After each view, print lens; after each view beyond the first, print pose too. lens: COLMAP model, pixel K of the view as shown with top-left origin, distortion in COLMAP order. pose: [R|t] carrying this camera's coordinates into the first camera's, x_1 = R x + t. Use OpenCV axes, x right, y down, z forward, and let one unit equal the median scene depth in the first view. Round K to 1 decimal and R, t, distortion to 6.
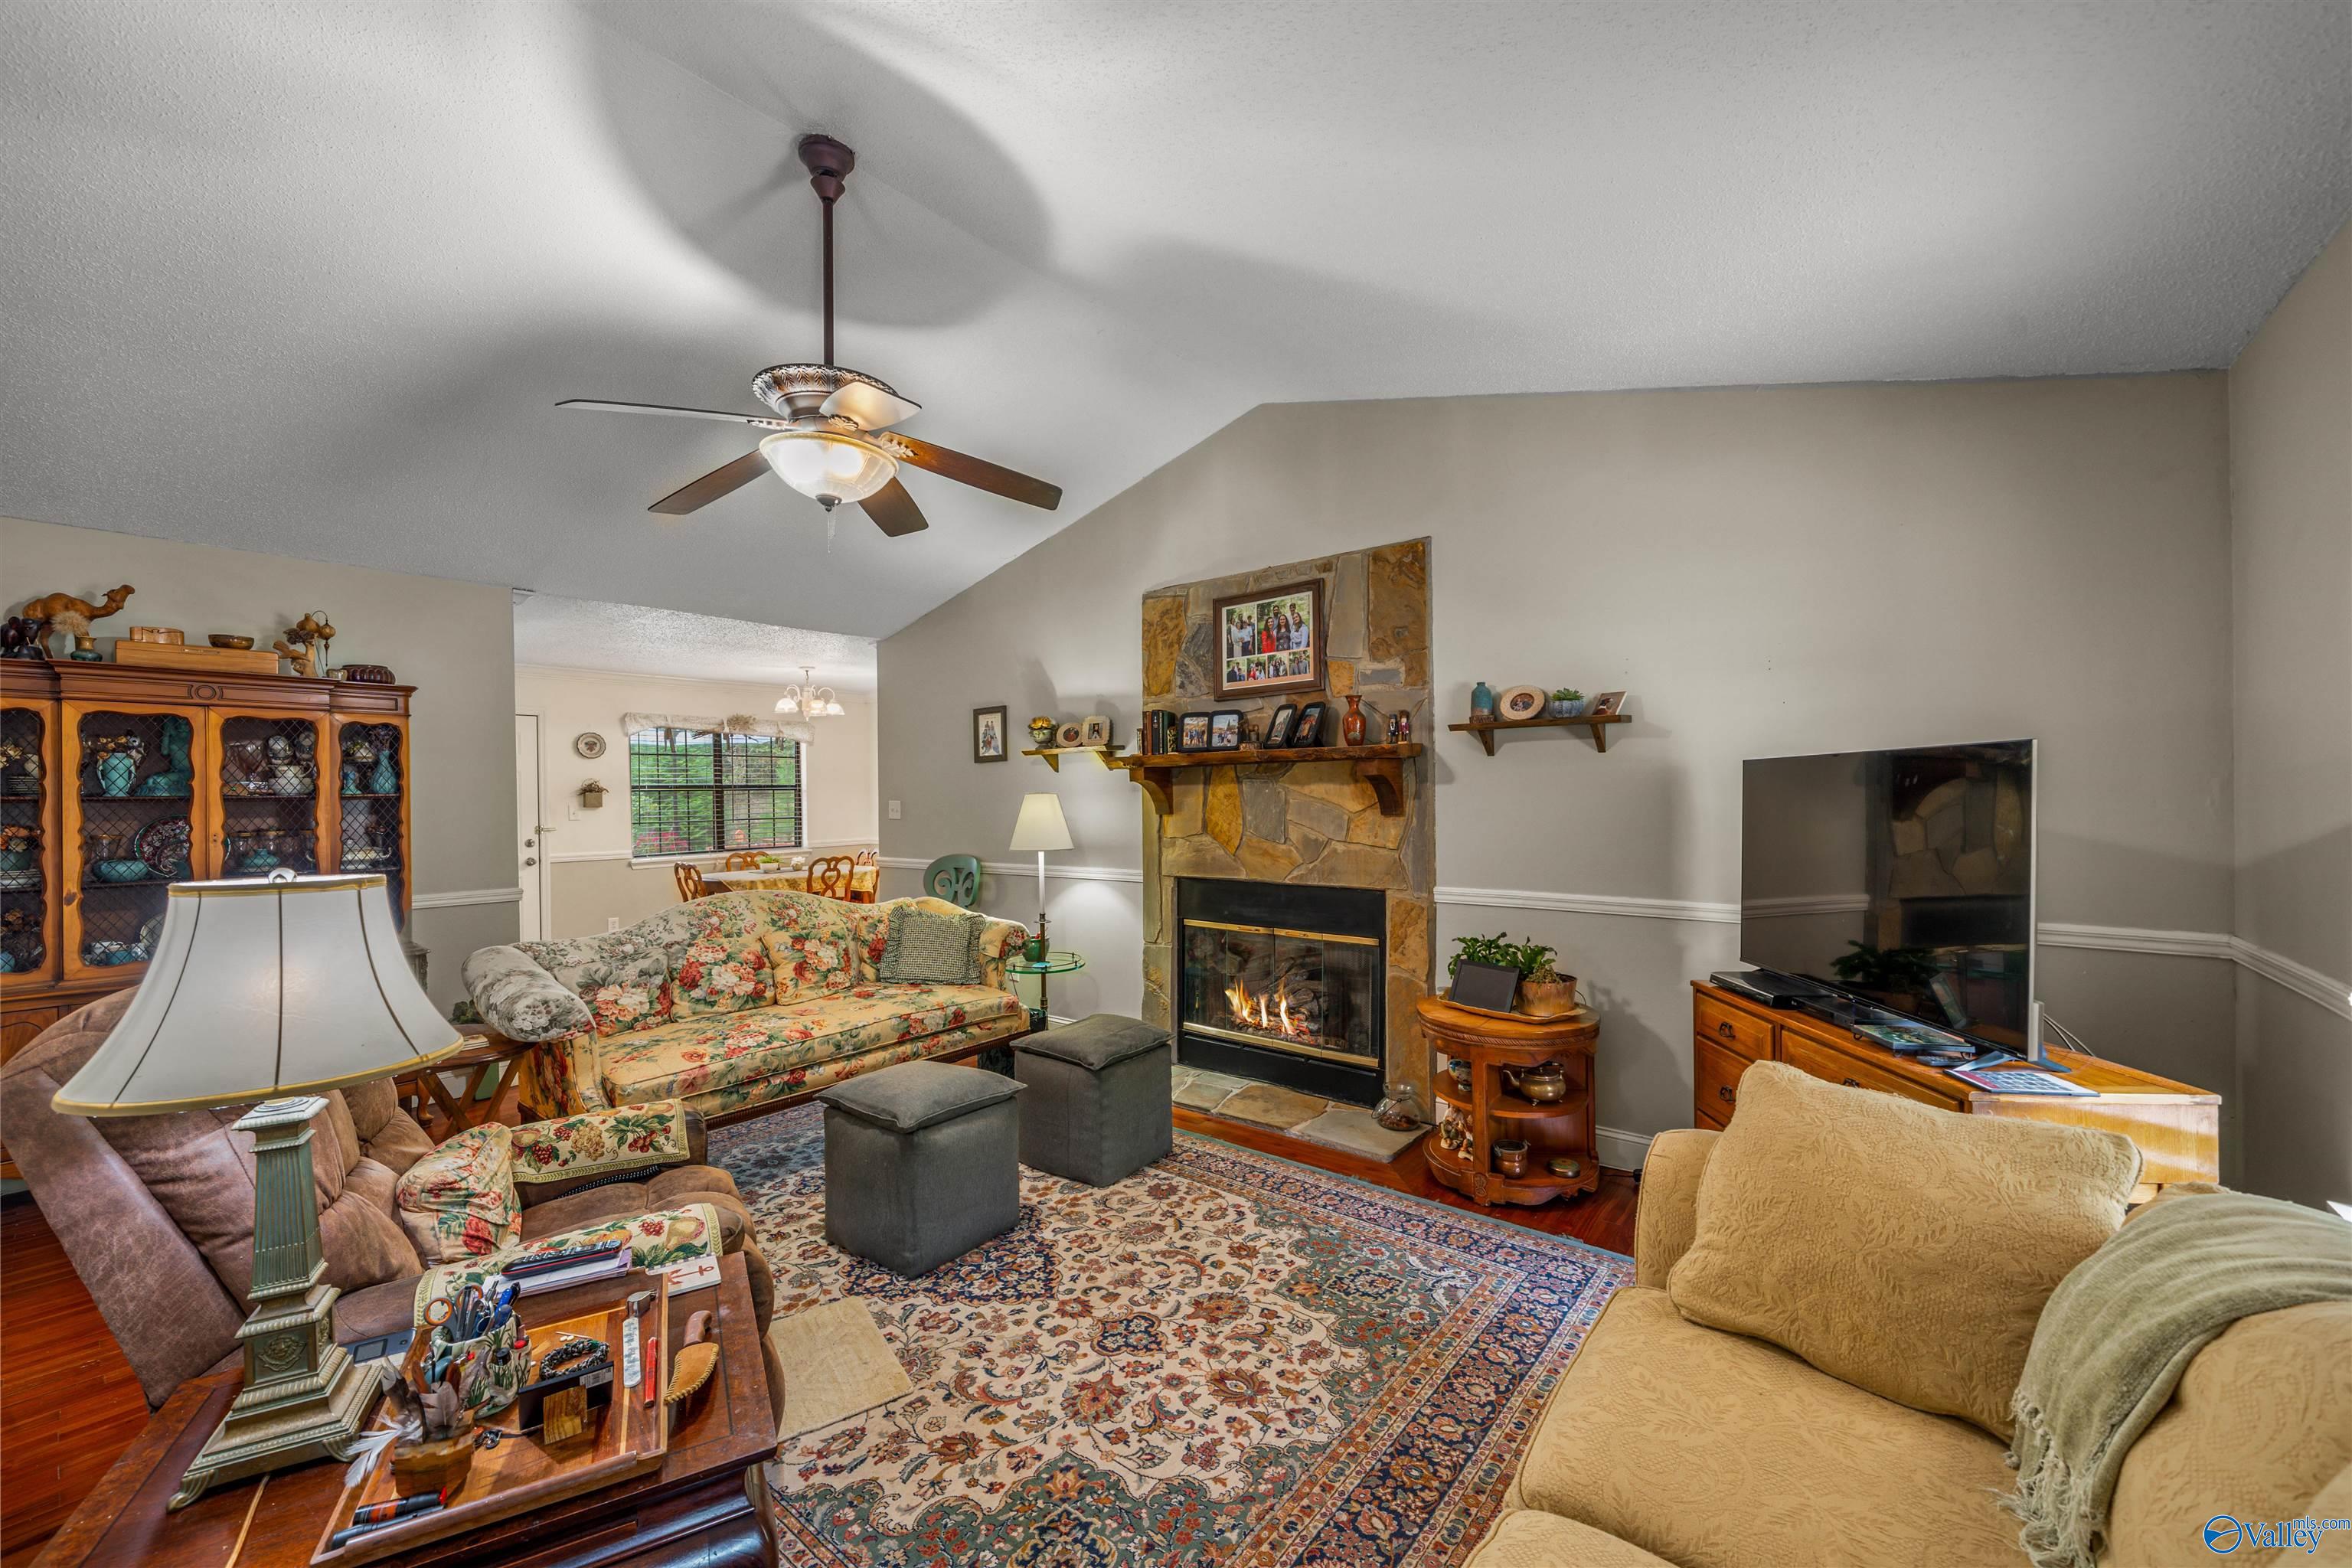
lens RADIAL K [[922.5, 0, 1166.5], [0, 922.5, 792.3], [0, 0, 1]] dist [-0.002409, -0.000258]
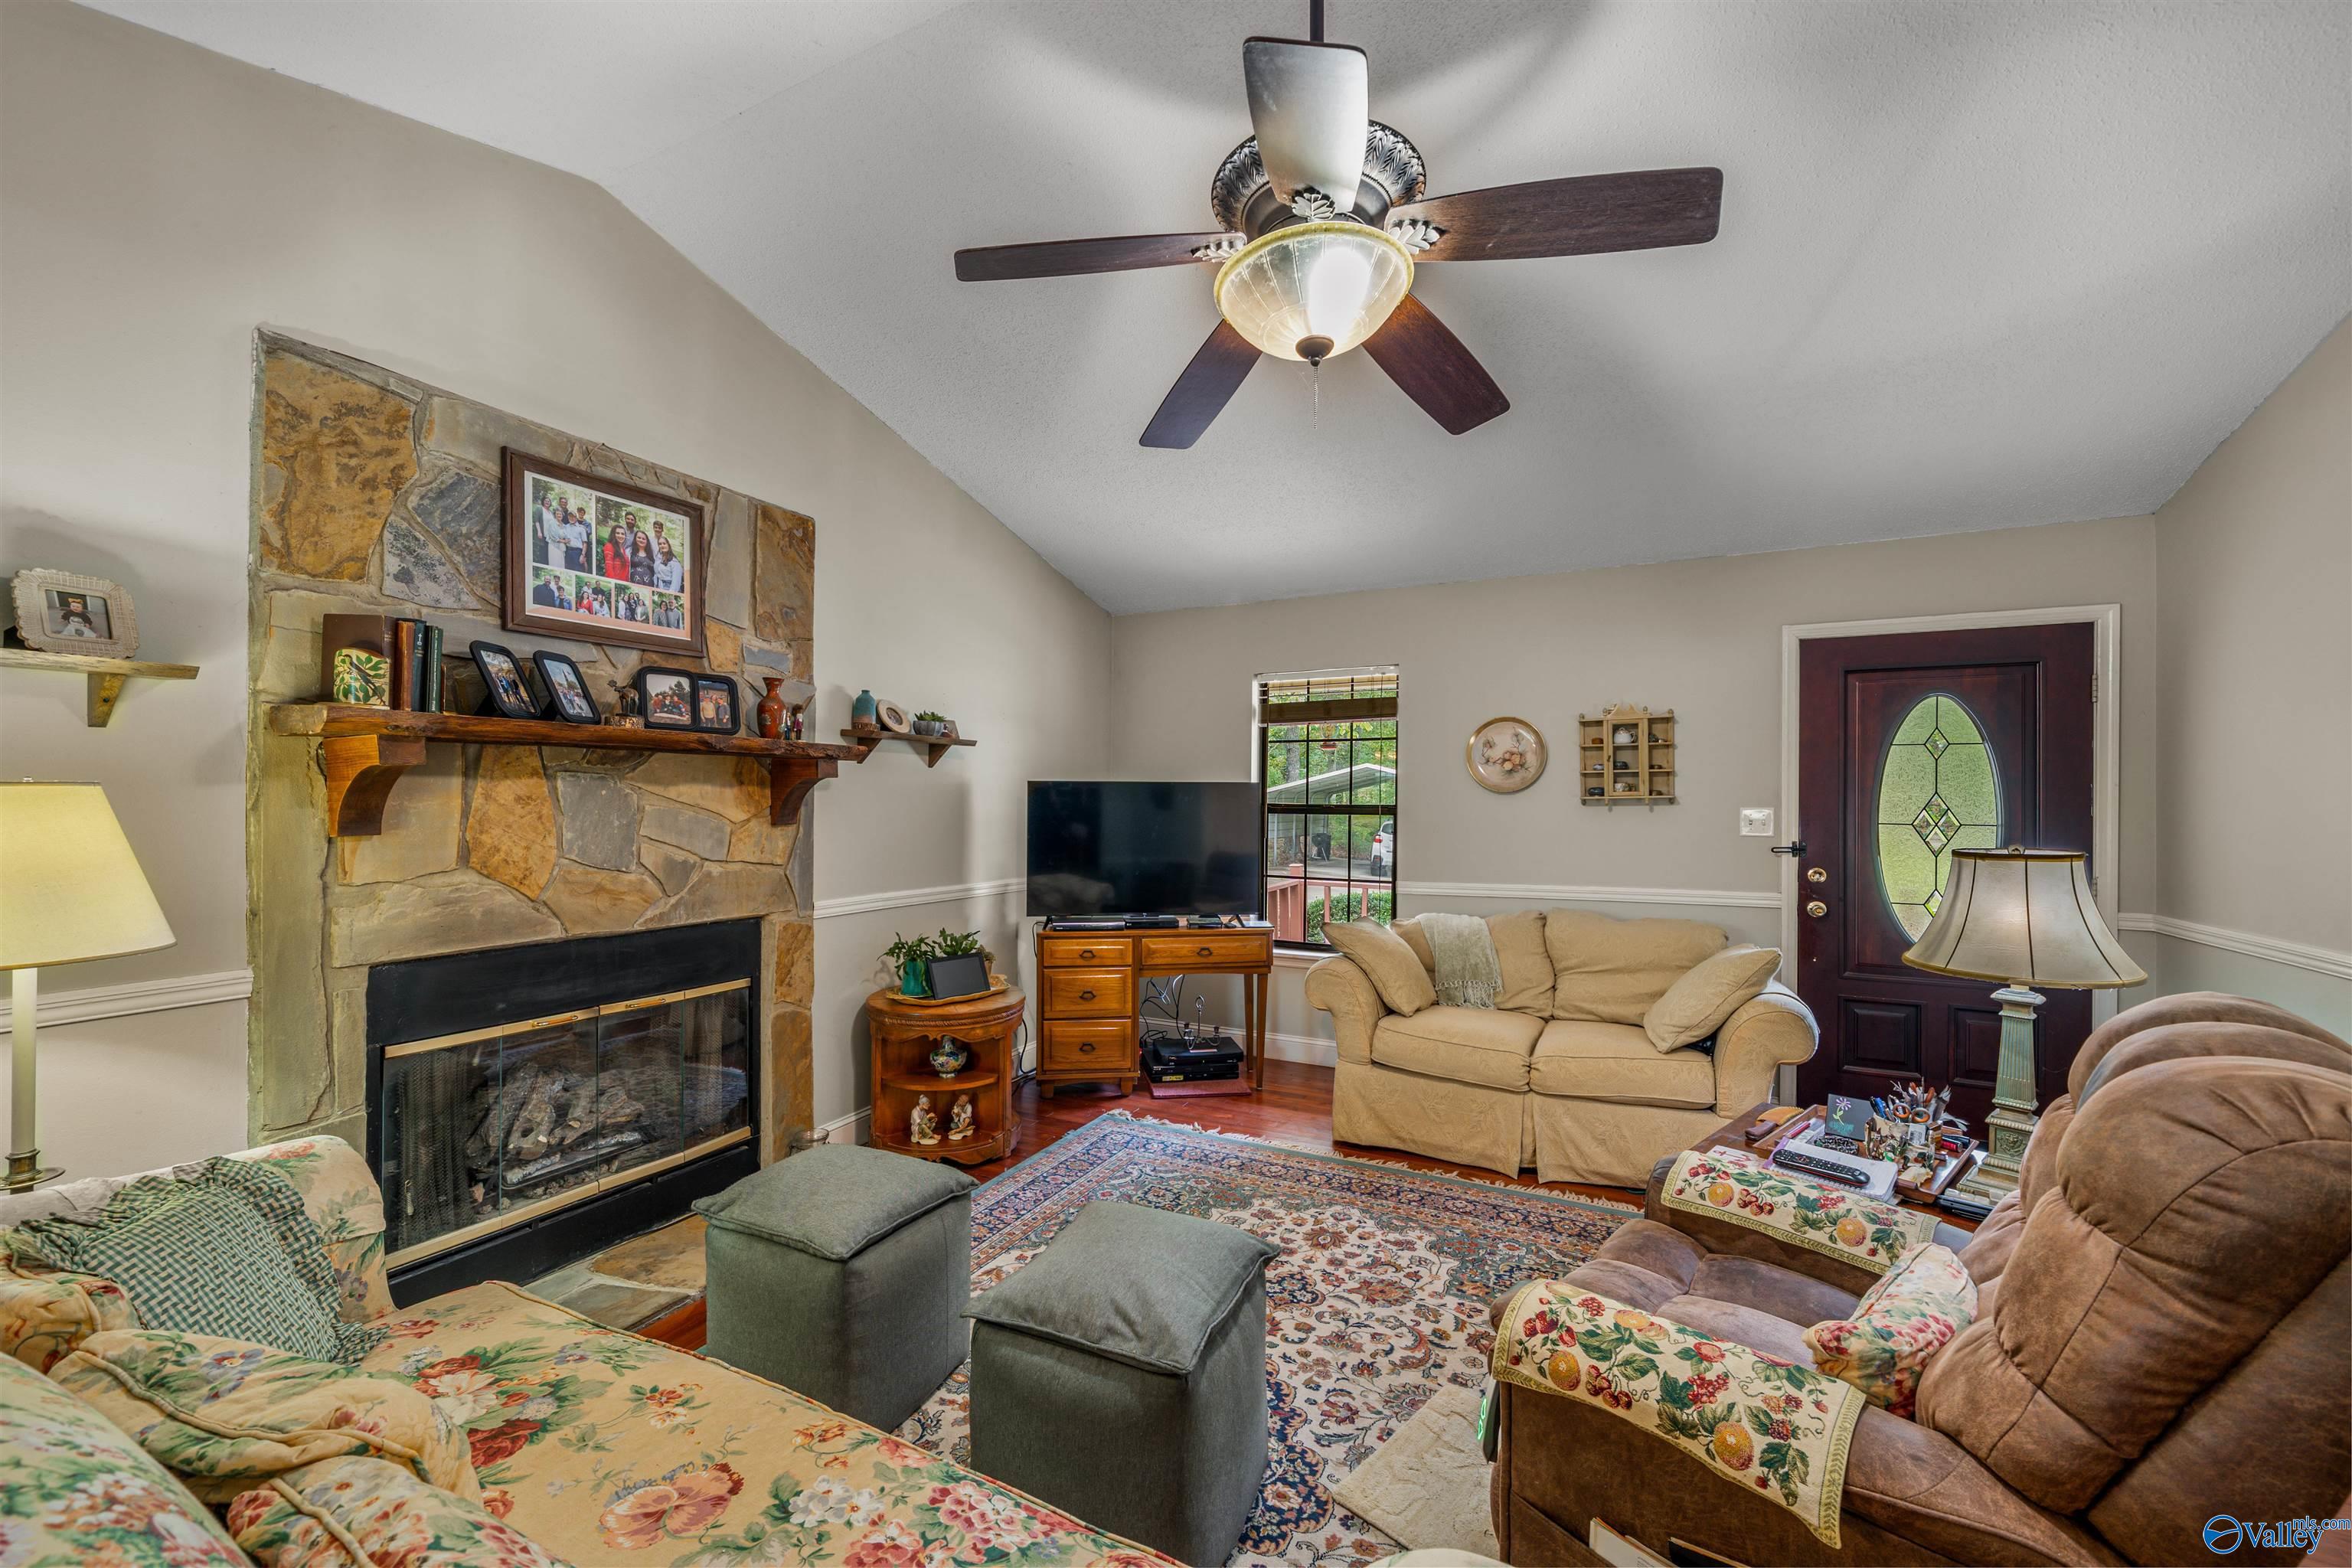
lens RADIAL K [[922.5, 0, 1166.5], [0, 922.5, 792.3], [0, 0, 1]] dist [-0.002409, -0.000258]
pose [[-0.214724, 0.021058, 0.976448, -0.622330], [-0.004236, 0.999738, -0.022491, 0.011708], [-0.976665, -0.008965, -0.214579, 0.785960]]
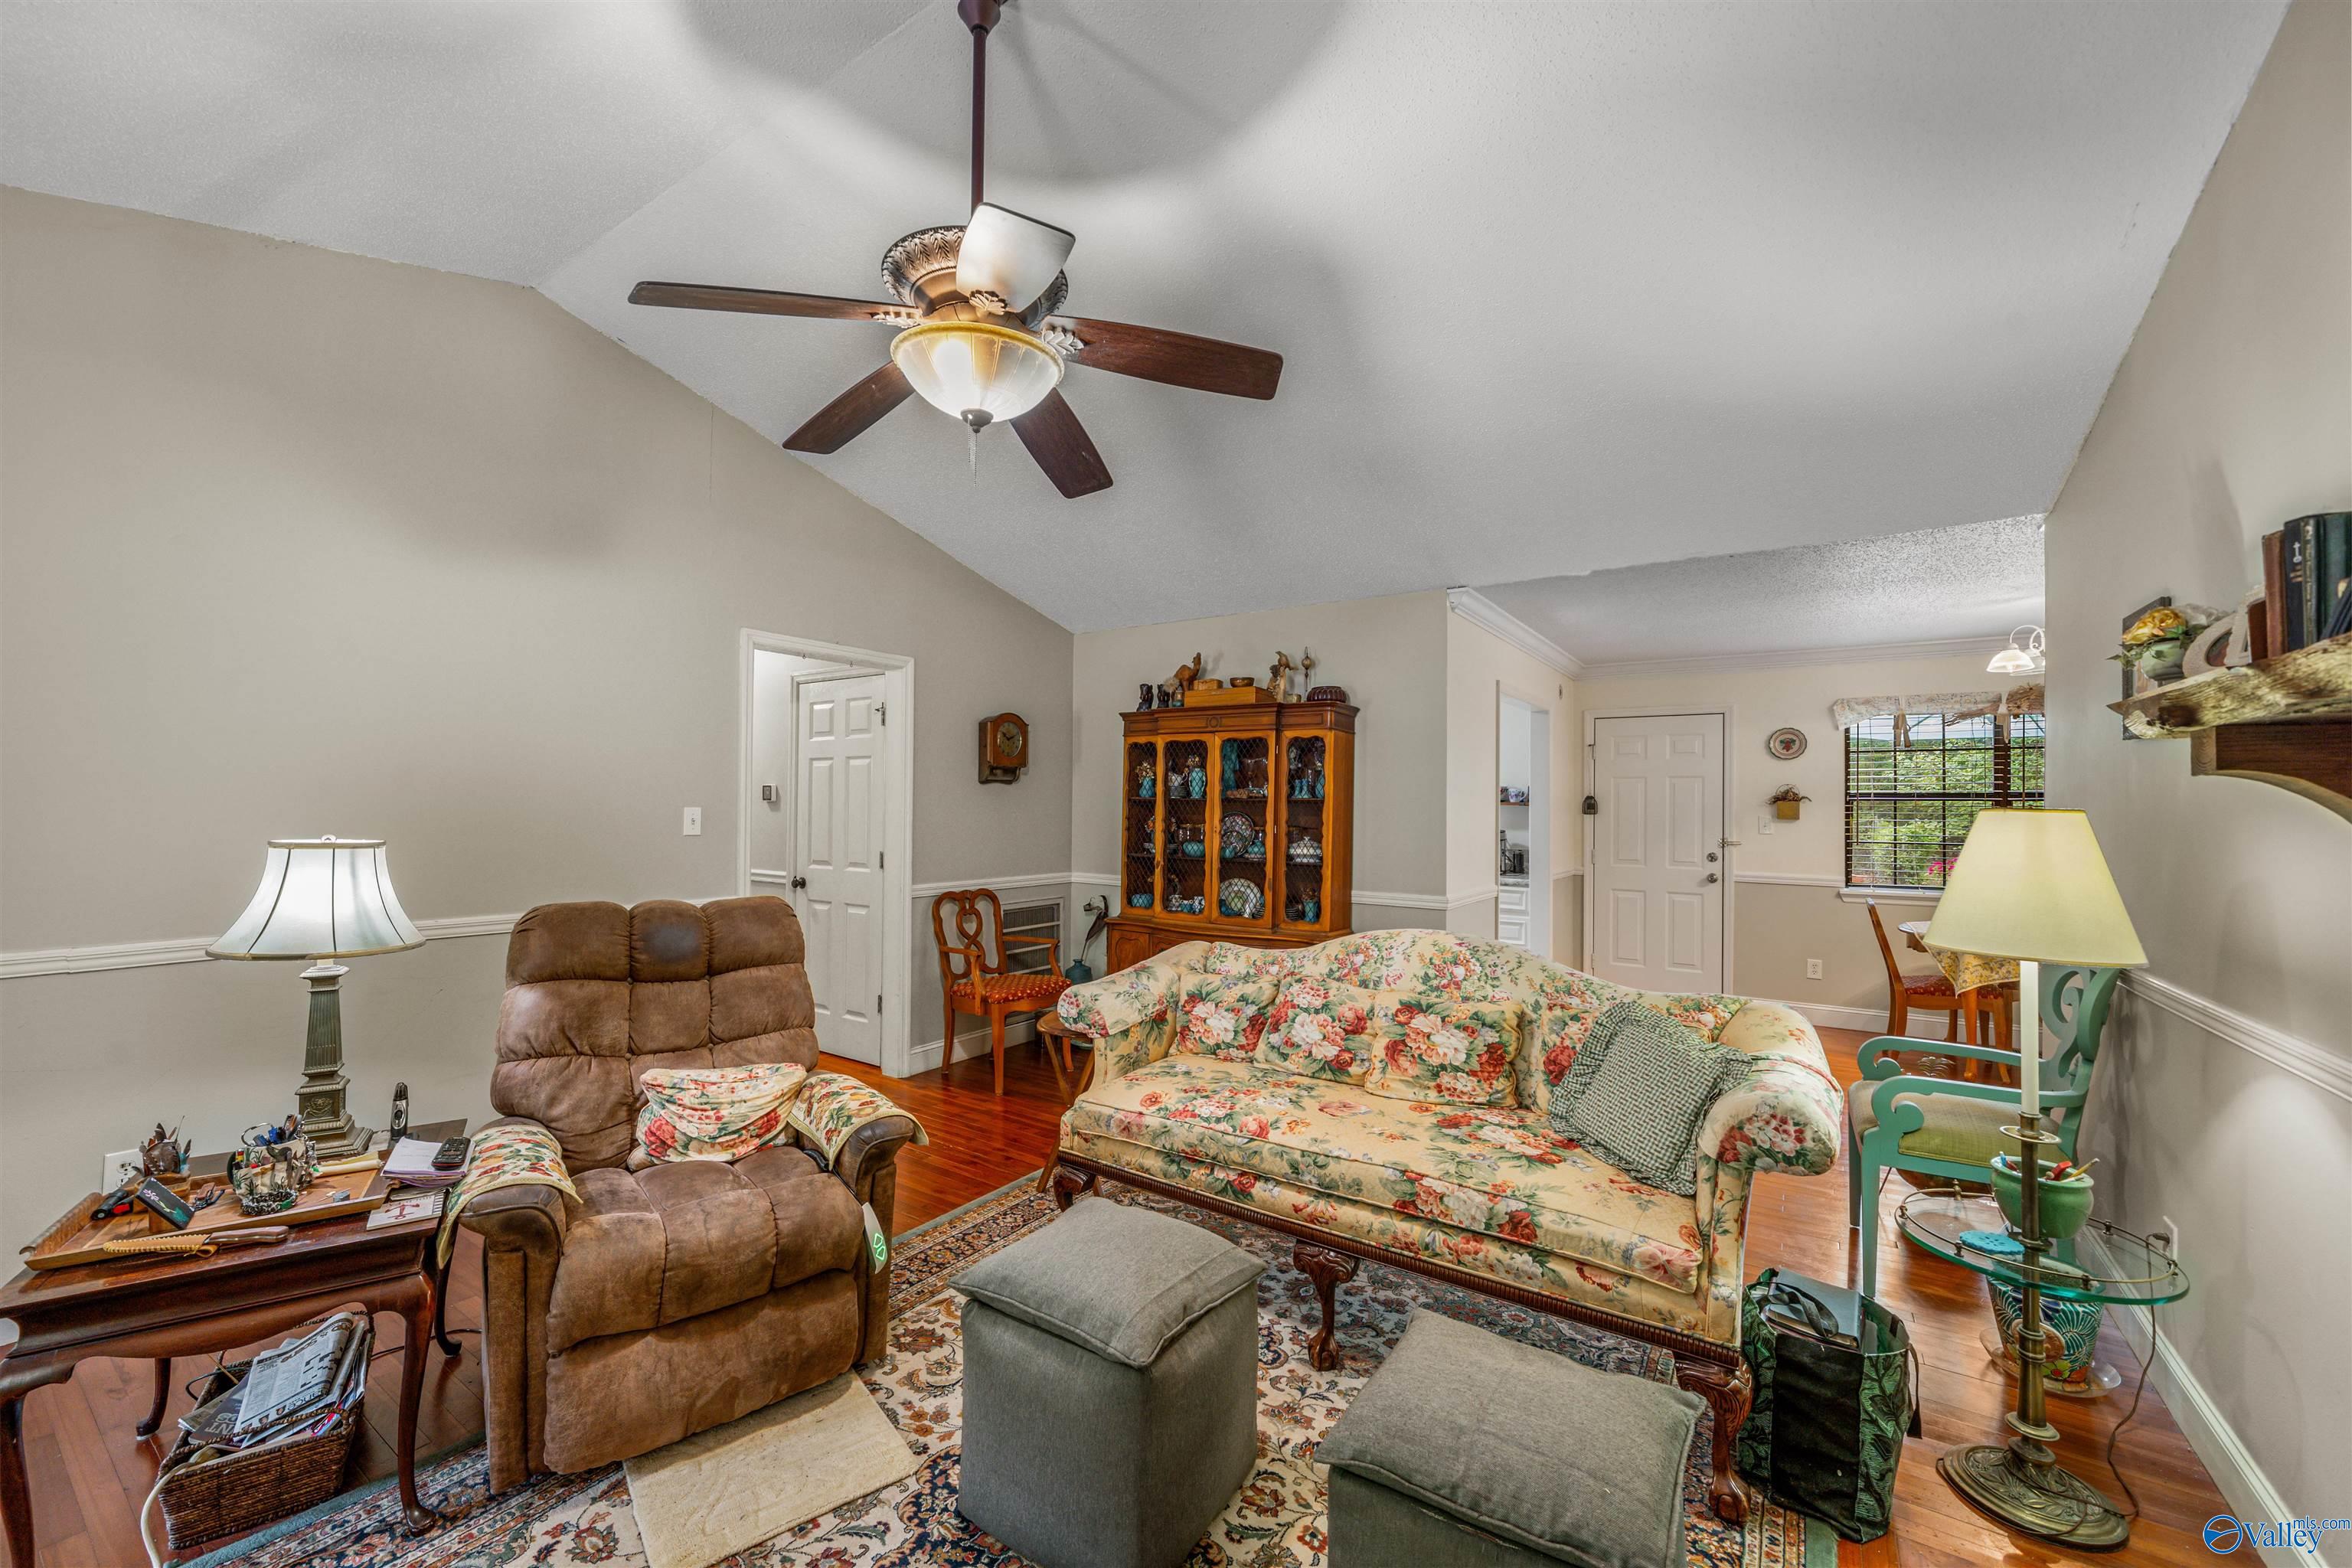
lens RADIAL K [[922.5, 0, 1166.5], [0, 922.5, 792.3], [0, 0, 1]] dist [-0.002409, -0.000258]
pose [[0.081758, -0.000856, -0.996652, 0.263209], [-0.009563, 0.999953, -0.001643, -0.002101], [0.996606, 0.009666, 0.081746, 0.694505]]
